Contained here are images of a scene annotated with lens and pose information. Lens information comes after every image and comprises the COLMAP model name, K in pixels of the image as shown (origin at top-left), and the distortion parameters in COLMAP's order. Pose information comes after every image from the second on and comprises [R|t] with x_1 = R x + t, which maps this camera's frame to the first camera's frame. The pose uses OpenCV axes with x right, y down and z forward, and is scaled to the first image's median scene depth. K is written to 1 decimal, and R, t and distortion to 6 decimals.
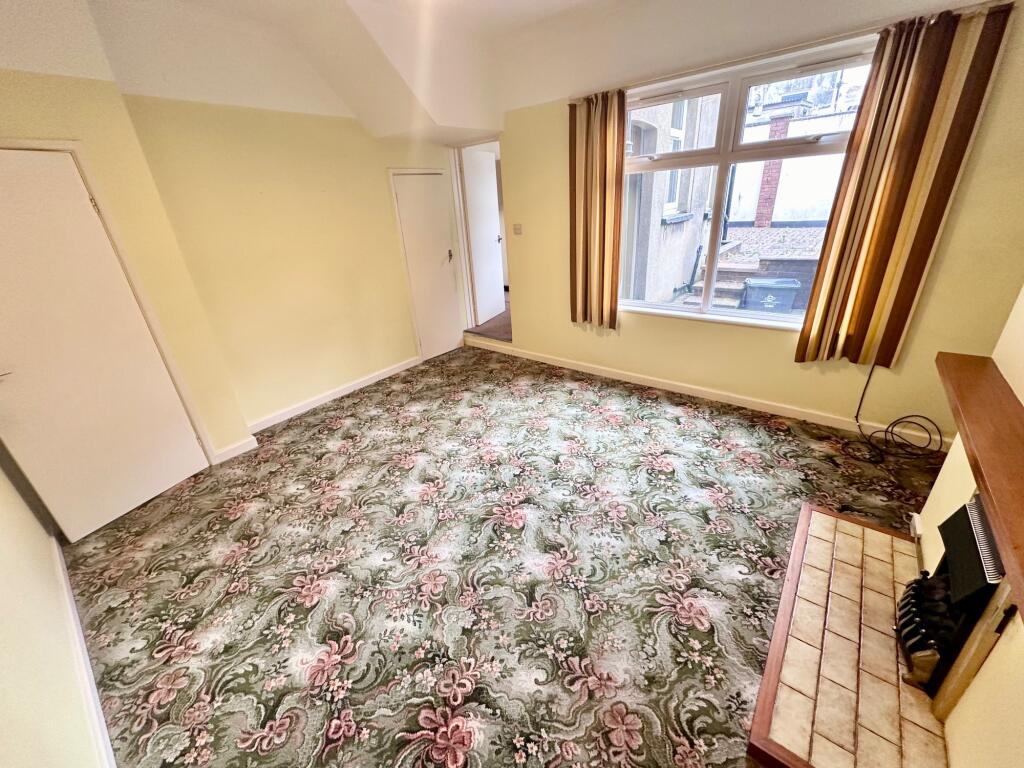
lens RADIAL K [[406.0, 0, 510.3], [0, 406.0, 380.6], [0, 0, 1]] dist [-0.008013, 0.003900]
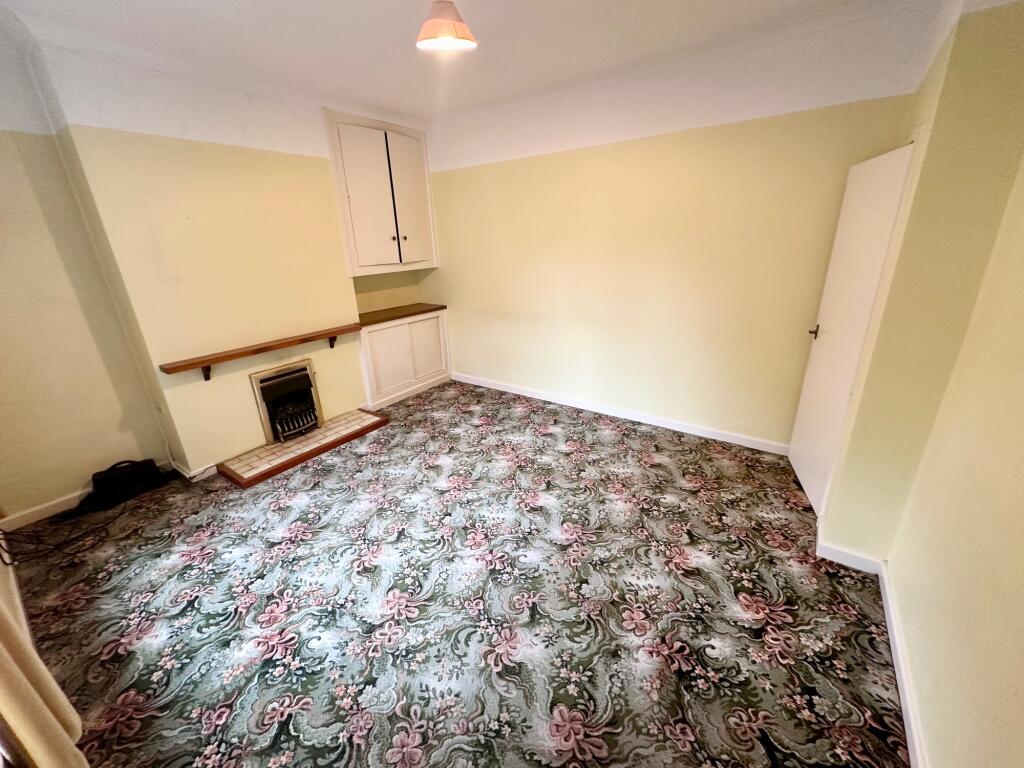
lens RADIAL K [[406.0, 0, 510.3], [0, 406.0, 380.6], [0, 0, 1]] dist [-0.008013, 0.003900]
pose [[-0.993323, 0.113780, -0.019077, -0.150753], [0.069033, 0.718679, 0.691907, -0.666354], [0.092435, 0.685970, -0.721734, 1.471293]]
